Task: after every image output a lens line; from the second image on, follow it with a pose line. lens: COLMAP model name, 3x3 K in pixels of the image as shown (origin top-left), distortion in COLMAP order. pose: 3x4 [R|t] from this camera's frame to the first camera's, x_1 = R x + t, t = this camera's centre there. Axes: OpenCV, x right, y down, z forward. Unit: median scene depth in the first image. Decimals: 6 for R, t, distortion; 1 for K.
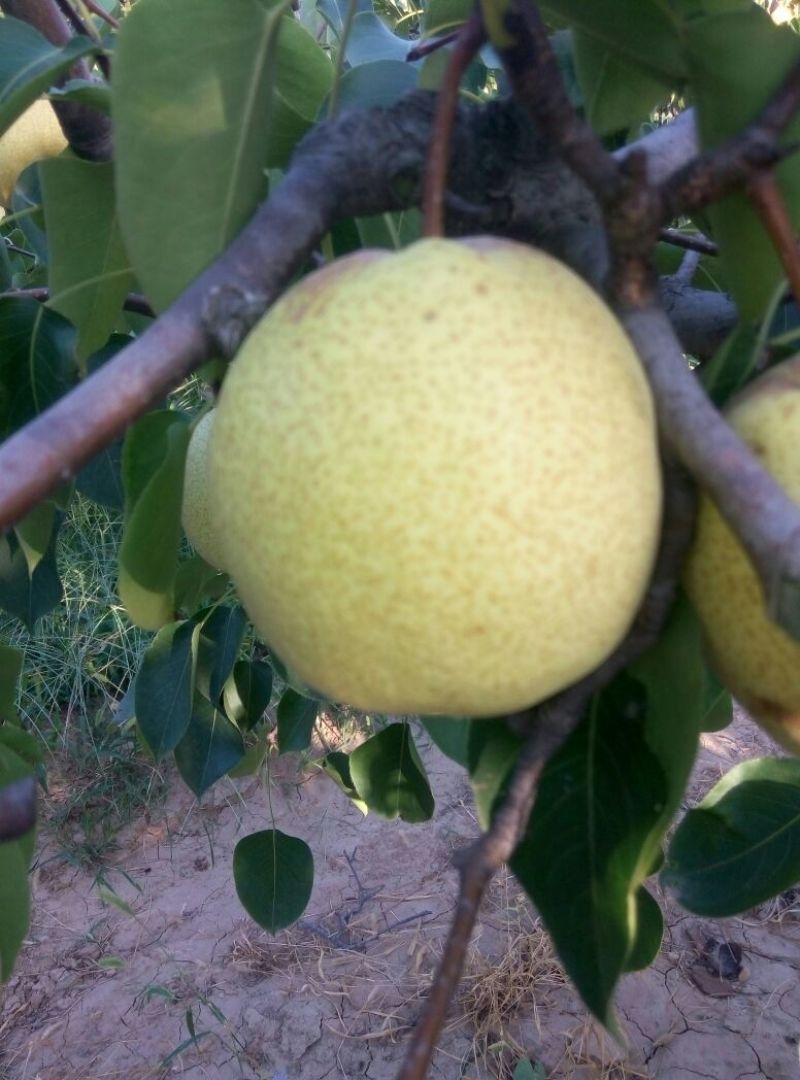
lens RADIAL K [[895.1, 0, 374.3], [0, 895.1, 539.5], [0, 0, 1]] dist [0.084779, -0.120796]
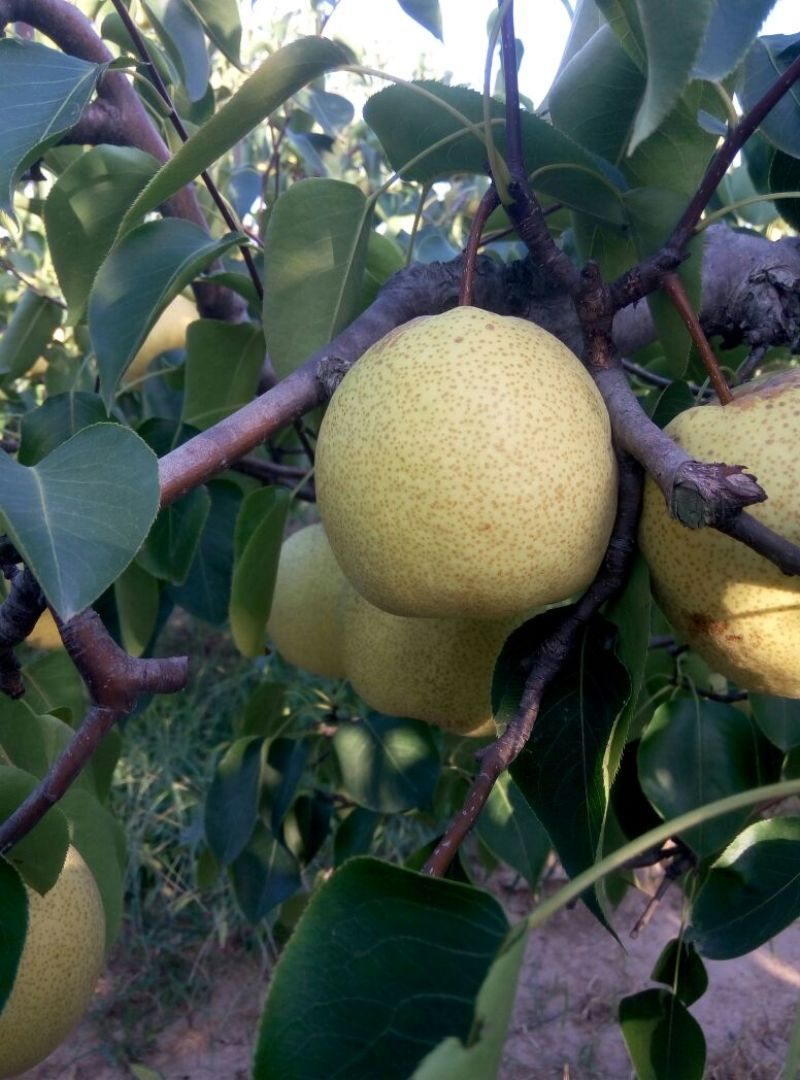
lens RADIAL K [[895.1, 0, 374.3], [0, 895.1, 539.5], [0, 0, 1]] dist [0.084779, -0.120796]
pose [[0.996894, 0.023853, -0.075057, 0.038505], [-0.040555, 0.972437, -0.229613, 0.490038], [0.067511, 0.231944, 0.970384, -0.534893]]
